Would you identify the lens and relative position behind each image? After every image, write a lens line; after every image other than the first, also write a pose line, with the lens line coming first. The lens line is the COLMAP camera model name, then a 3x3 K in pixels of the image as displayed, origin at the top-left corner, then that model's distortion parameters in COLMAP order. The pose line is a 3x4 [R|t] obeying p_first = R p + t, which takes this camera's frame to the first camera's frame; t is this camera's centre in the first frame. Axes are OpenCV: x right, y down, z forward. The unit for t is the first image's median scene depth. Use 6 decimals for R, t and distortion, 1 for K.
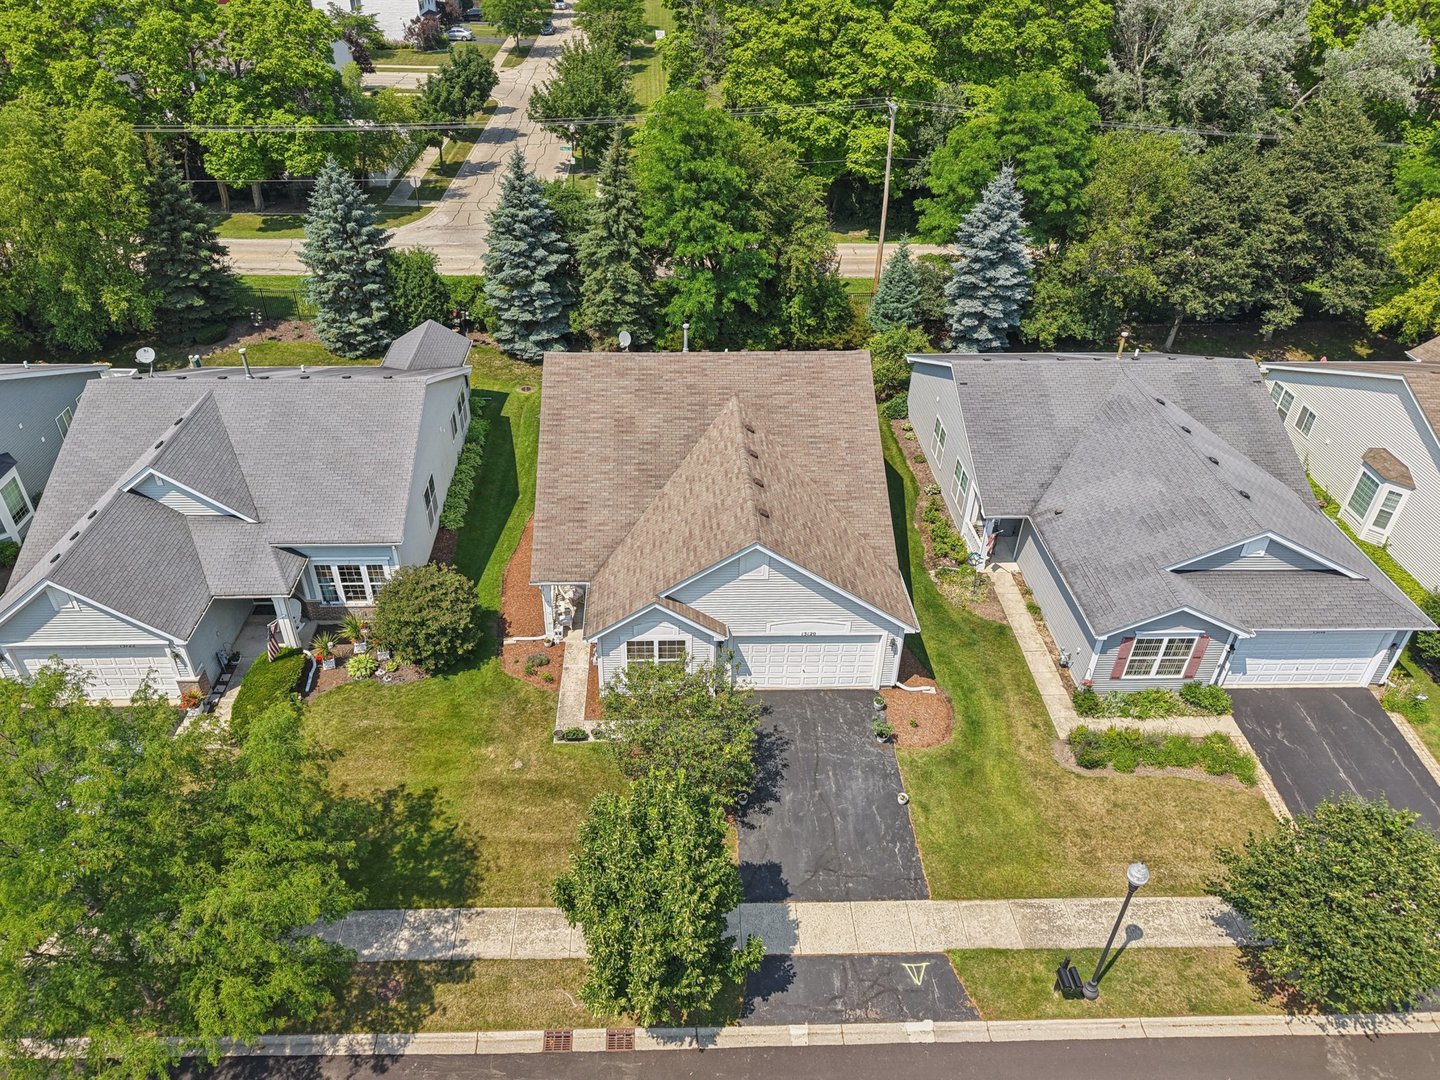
lens RADIAL K [[991.1, 0, 679.9], [0, 991.1, 538.8], [0, 0, 1]] dist [0.074470, -0.124348]
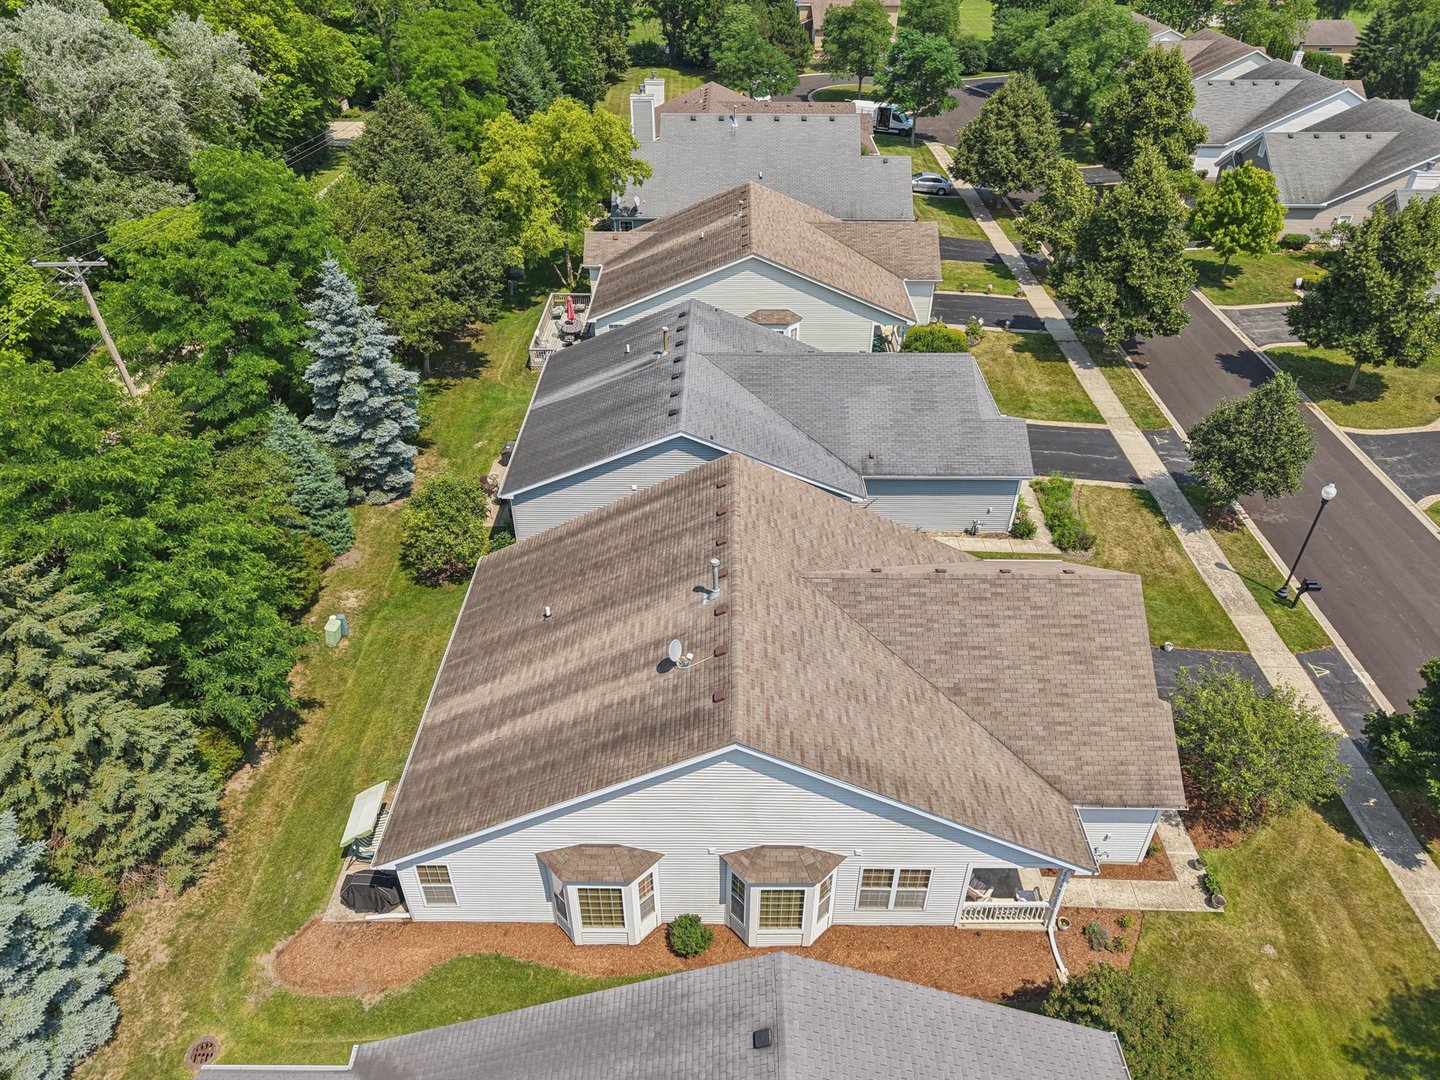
lens RADIAL K [[962.3, 0, 720.0], [0, 962.3, 540.0], [0, 0, 1]] dist [0.004182, -0.004566]
pose [[0.033563, -0.592739, 0.804695, -0.560218], [0.570435, 0.672484, 0.471561, -0.584355], [-0.820657, 0.443199, 0.360690, 0.835188]]
